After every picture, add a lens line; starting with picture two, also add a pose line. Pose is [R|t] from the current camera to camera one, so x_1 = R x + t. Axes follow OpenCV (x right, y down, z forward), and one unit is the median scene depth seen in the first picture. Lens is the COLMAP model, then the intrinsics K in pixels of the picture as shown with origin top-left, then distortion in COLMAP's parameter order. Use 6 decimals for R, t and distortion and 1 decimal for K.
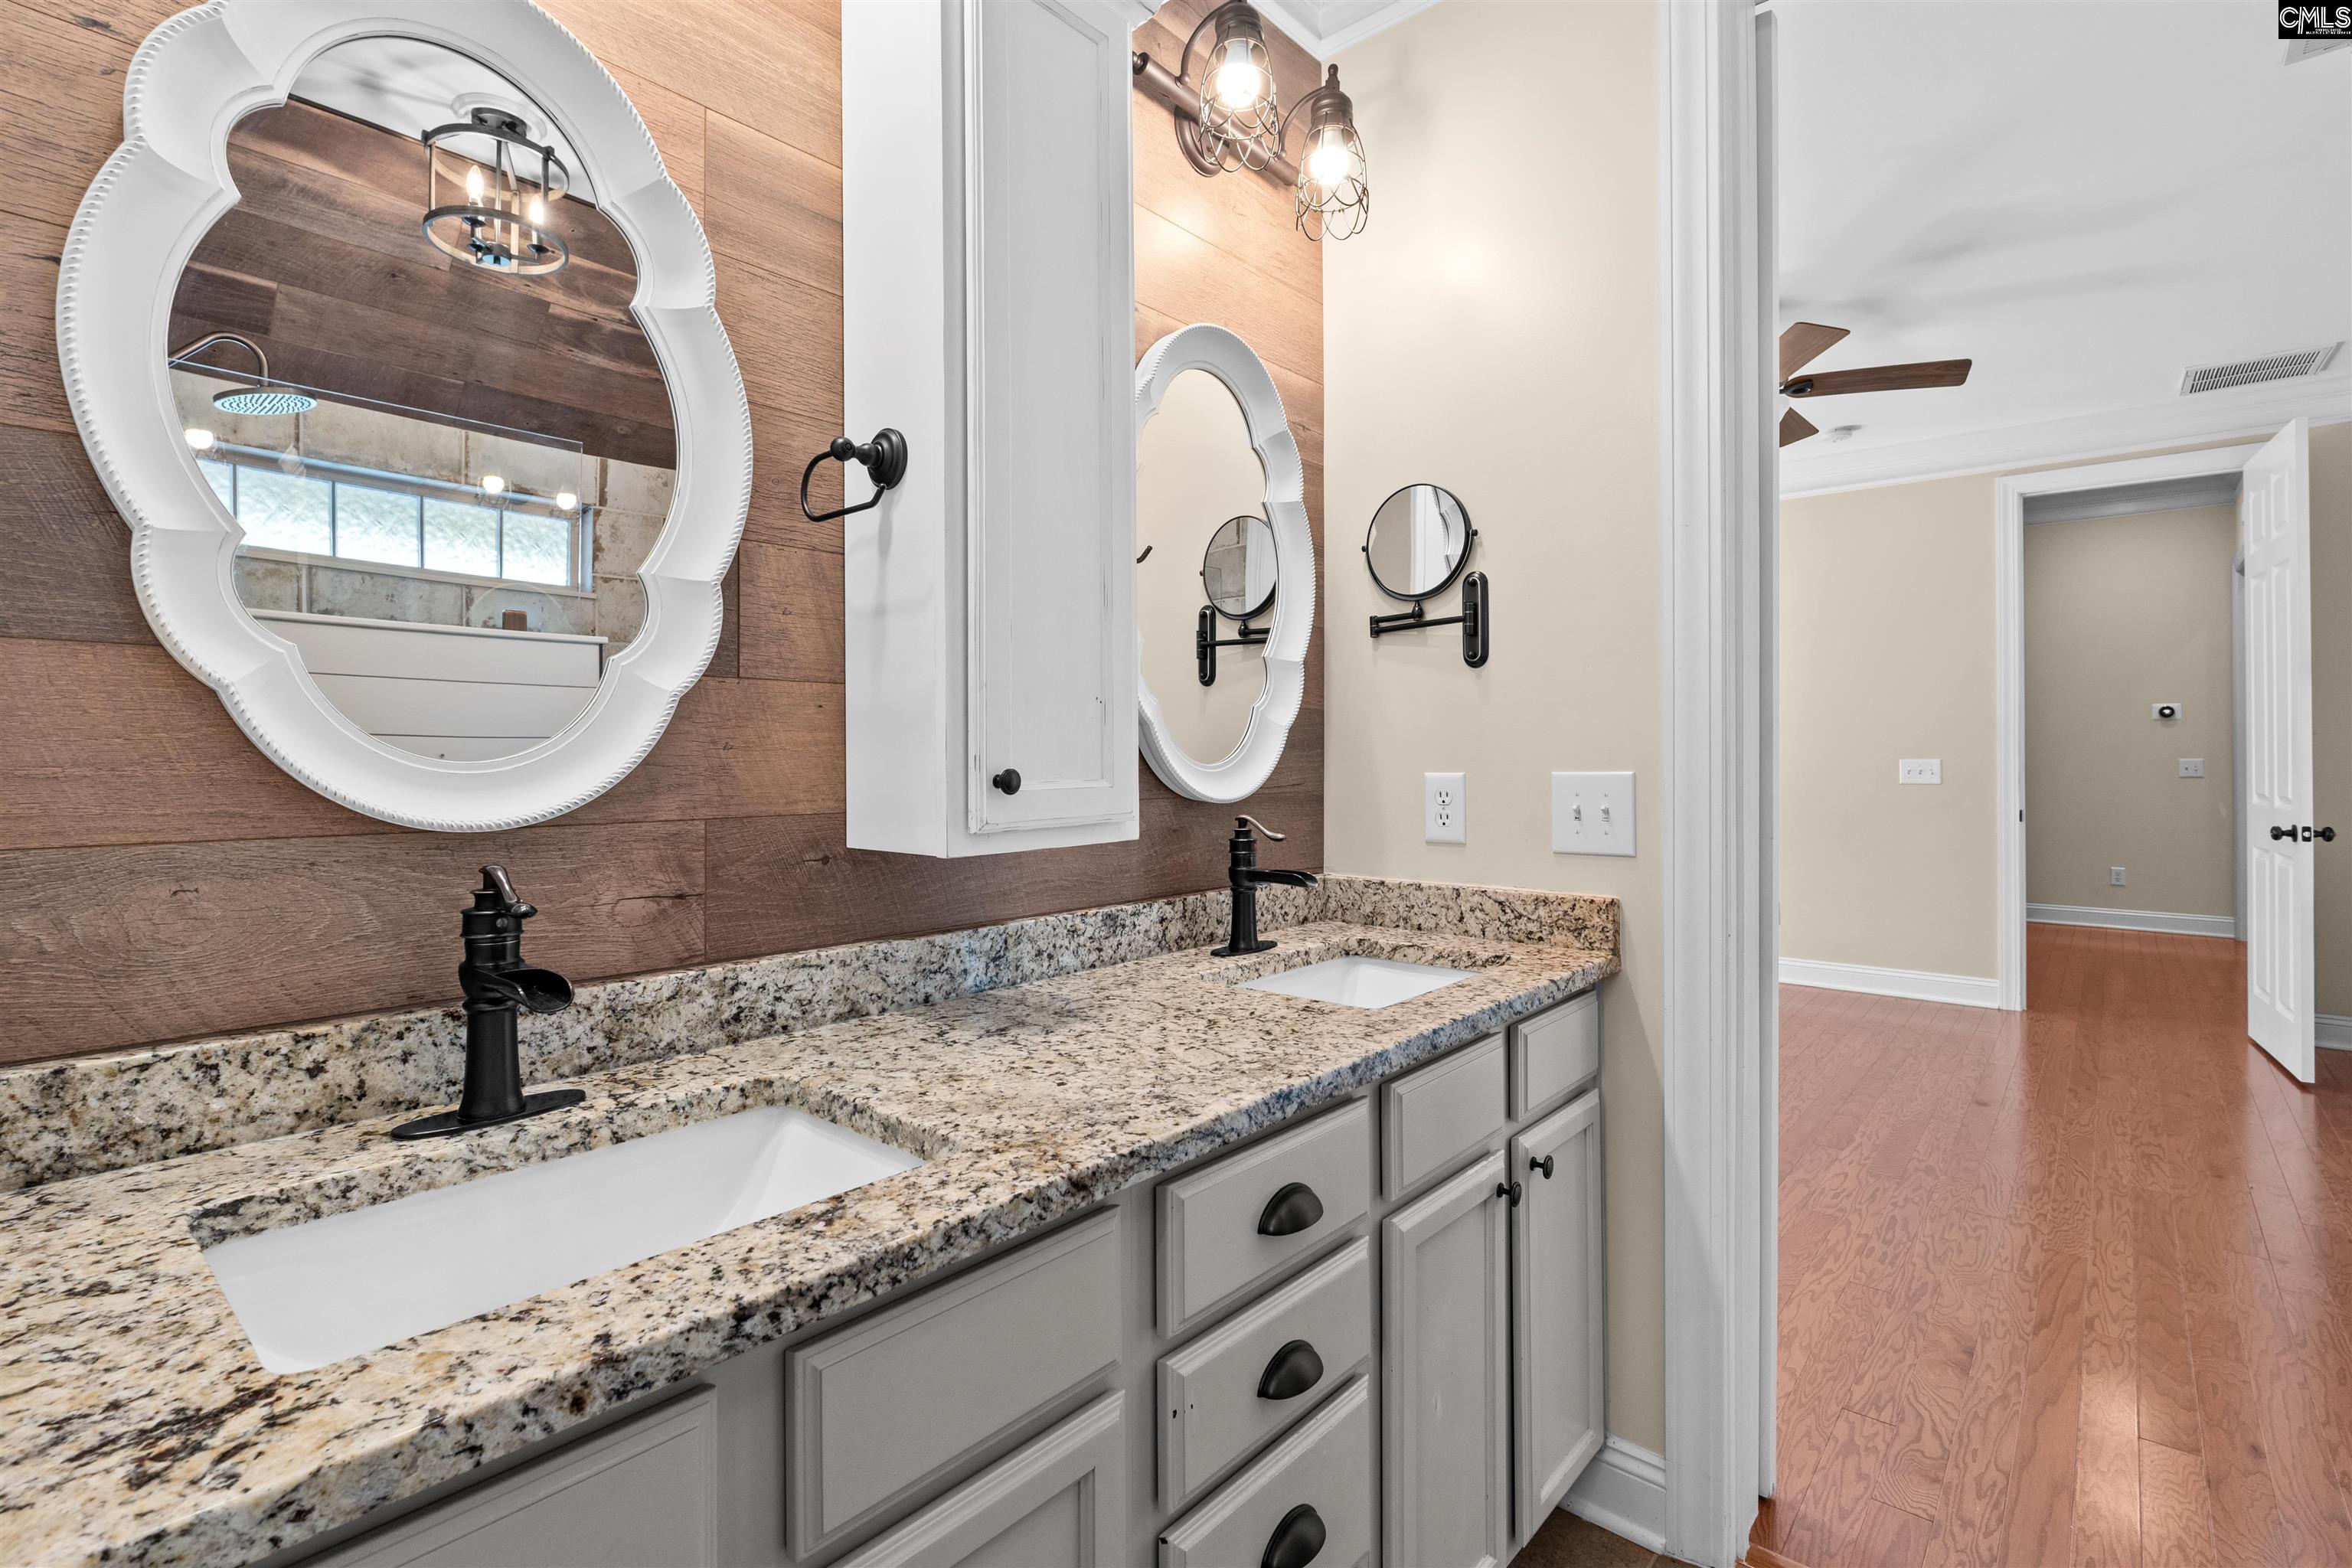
lens RADIAL K [[1080.1, 0, 1152.1], [0, 1080.1, 742.1], [0, 0, 1]] dist [-0.012283, 0.001051]
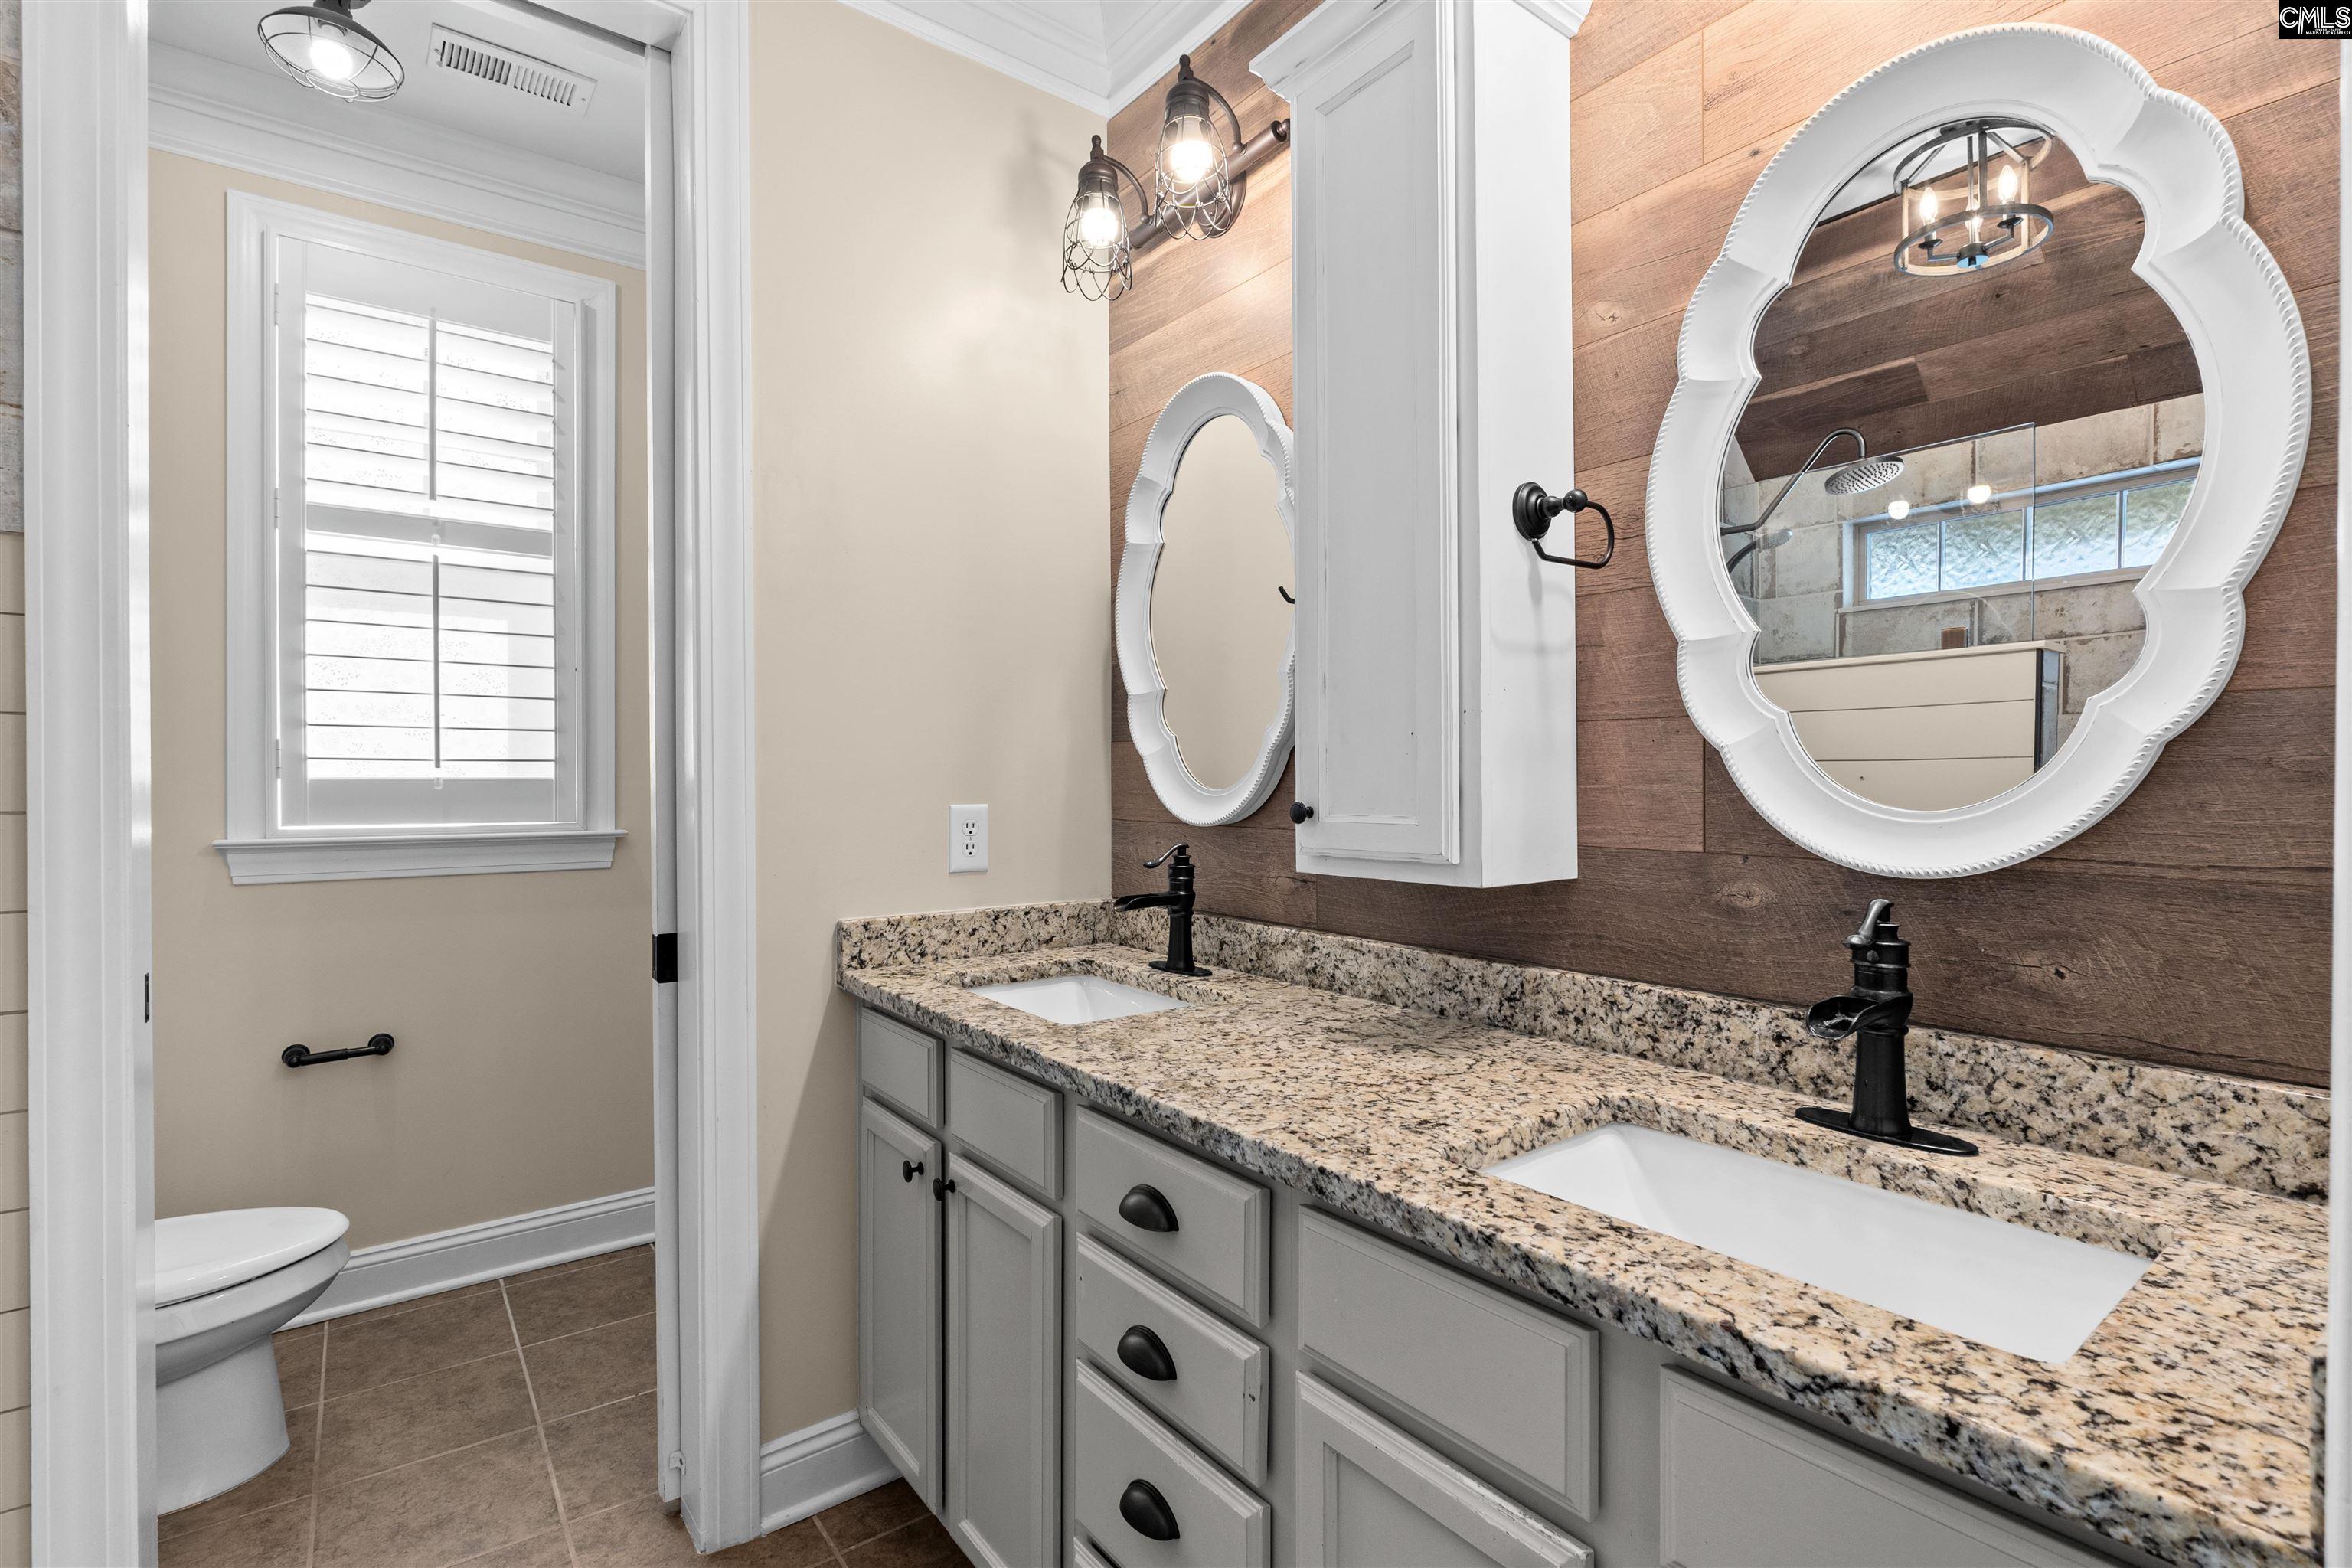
lens RADIAL K [[1080.1, 0, 1178.0], [0, 1080.1, 788.1], [0, 0, 1]] dist [-0.012283, 0.001051]
pose [[-0.190296, 0.012783, -0.981643, 0.950166], [0.016143, 0.999821, 0.009890, -0.002831], [0.981594, -0.013964, -0.190469, 0.991252]]
